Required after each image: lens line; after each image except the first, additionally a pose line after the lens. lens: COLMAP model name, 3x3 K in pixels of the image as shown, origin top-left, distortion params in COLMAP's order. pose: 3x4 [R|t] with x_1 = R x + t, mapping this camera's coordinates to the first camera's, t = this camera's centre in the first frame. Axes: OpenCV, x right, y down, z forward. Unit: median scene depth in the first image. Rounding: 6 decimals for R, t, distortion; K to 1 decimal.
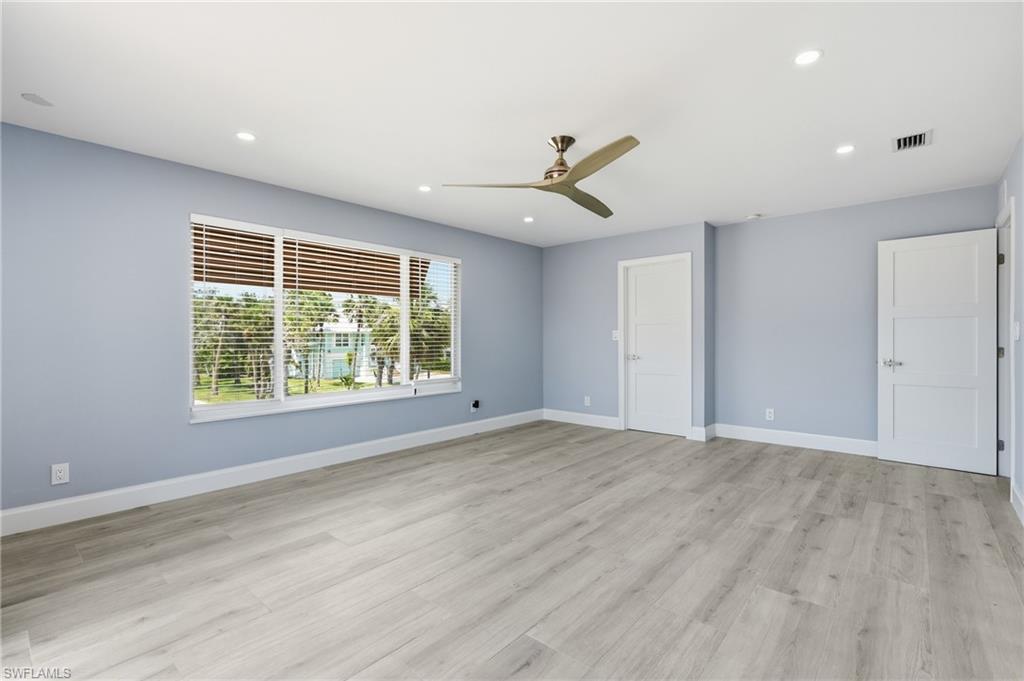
lens RADIAL K [[472.4, 0, 512.0], [0, 472.4, 340.5], [0, 0, 1]] dist [0.036243, -0.000667]
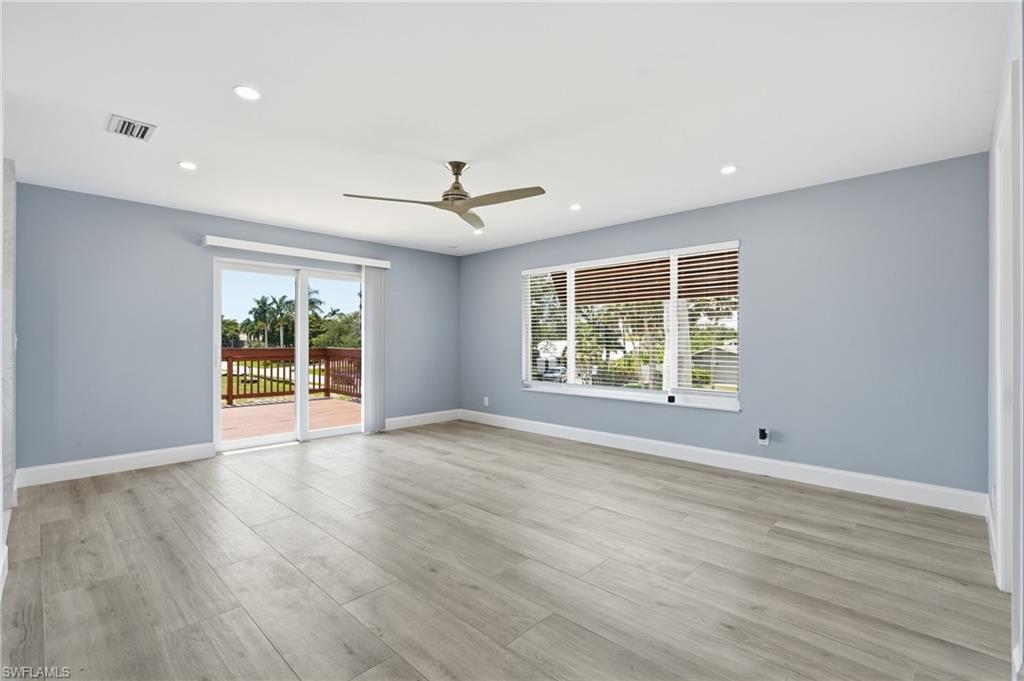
lens RADIAL K [[456.6, 0, 512.0], [0, 456.6, 340.5], [0, 0, 1]] dist [-0.025155, 0.000822]
pose [[-0.063409, -0.010741, -0.997930, 1.087294], [-0.011307, 0.999886, -0.010044, 0.008716], [0.997924, 0.010647, -0.063523, 1.139642]]
